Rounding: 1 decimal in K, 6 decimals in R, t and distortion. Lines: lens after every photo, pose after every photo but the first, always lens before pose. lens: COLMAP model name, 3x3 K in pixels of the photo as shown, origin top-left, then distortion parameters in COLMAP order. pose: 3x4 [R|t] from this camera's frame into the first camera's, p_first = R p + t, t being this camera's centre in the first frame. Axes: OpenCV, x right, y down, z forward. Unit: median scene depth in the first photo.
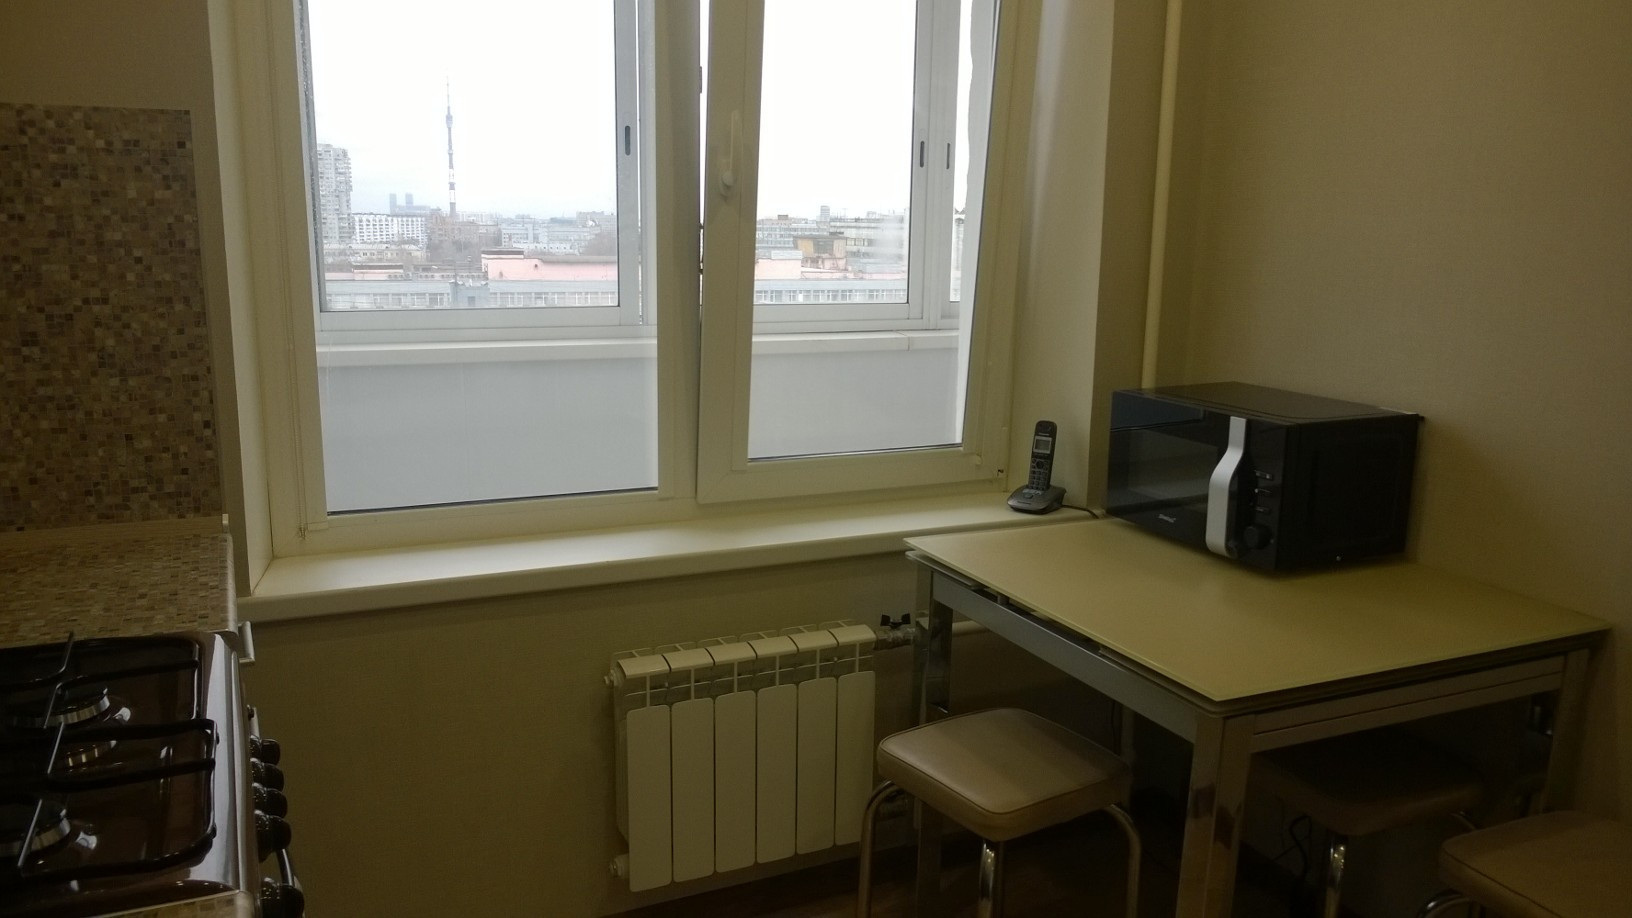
lens RADIAL K [[1269.1, 0, 823.5], [0, 1269.1, 466.6], [0, 0, 1]] dist [0.006553, -0.037369]
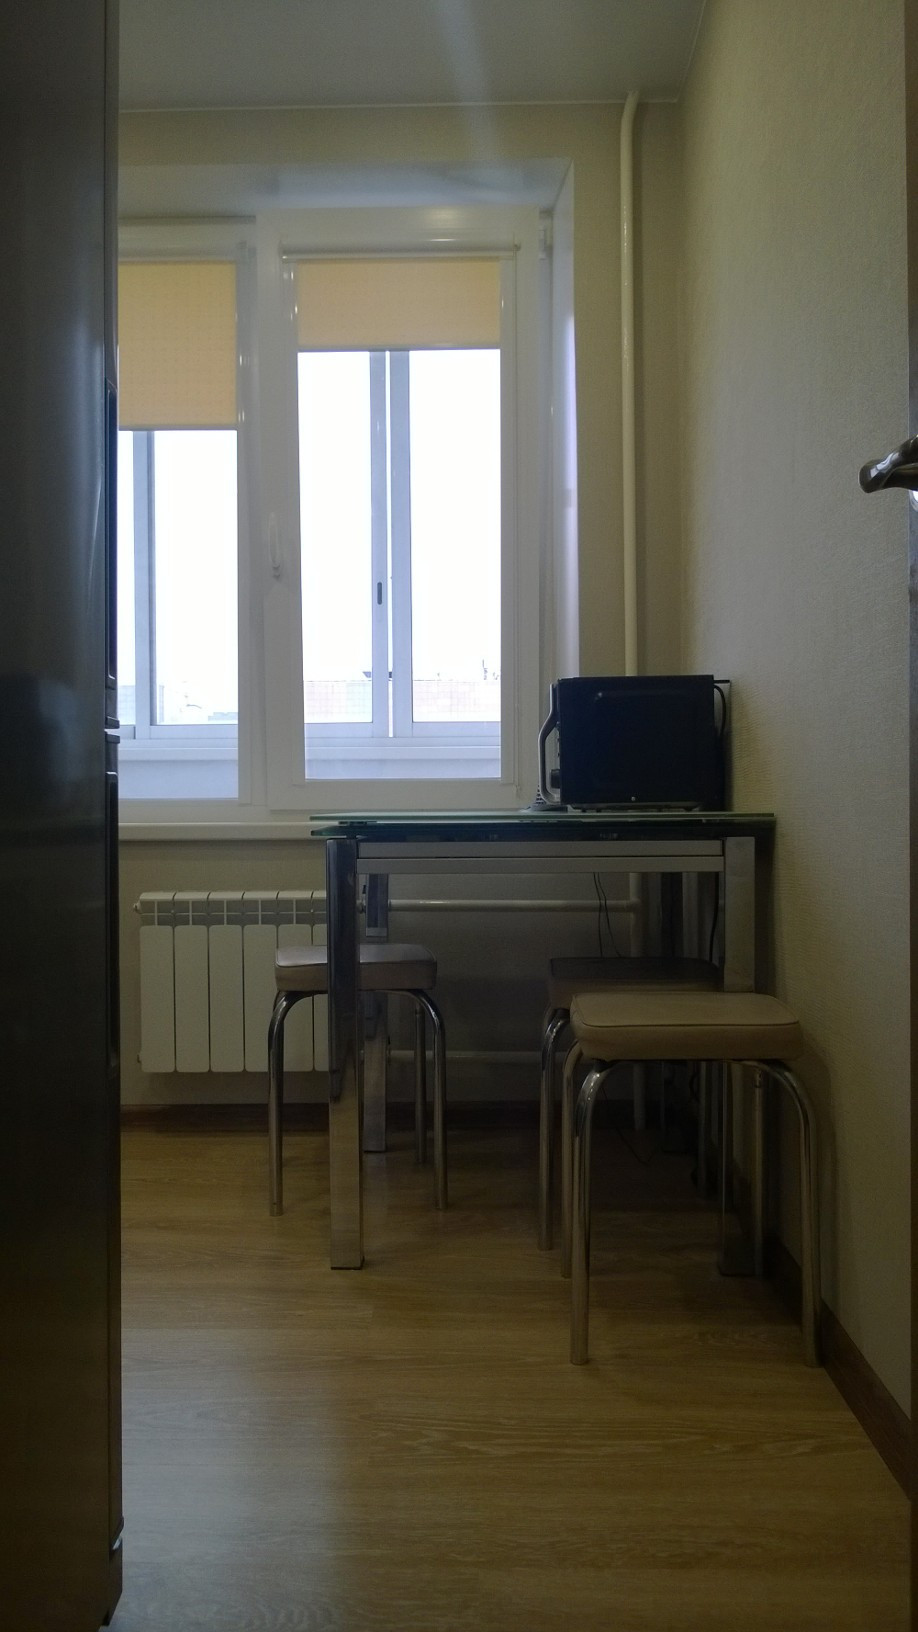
lens RADIAL K [[1250.3, 0, 436.3], [0, 1250.3, 811.6], [0, 0, 1]] dist [-0.001426, -0.011741]
pose [[0.888998, -0.024199, -0.457272, 0.872823], [-0.063236, 0.982547, -0.174934, 0.331507], [0.453524, 0.184432, 0.871952, -0.071076]]
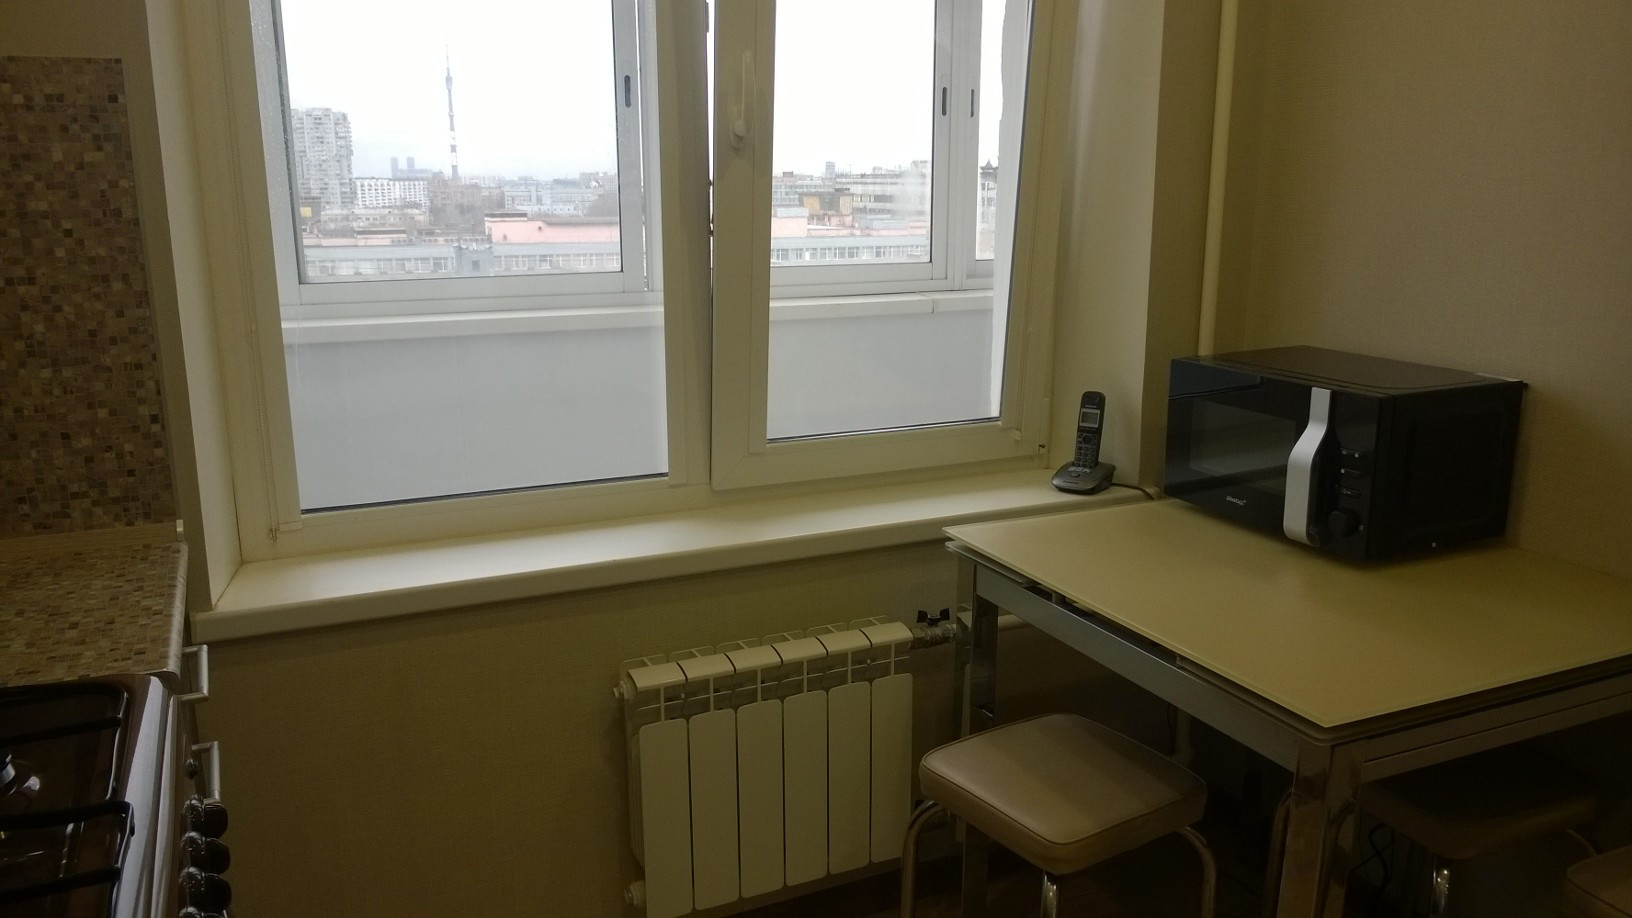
lens RADIAL K [[1268.2, 0, 827.4], [0, 1268.2, 463.7], [0, 0, 1]] dist [0.007950, -0.045007]
pose [[0.999851, -0.016695, -0.004312, -0.016991], [0.016819, 0.999388, 0.030681, -0.021623], [0.003797, -0.030749, 0.999520, 0.125046]]
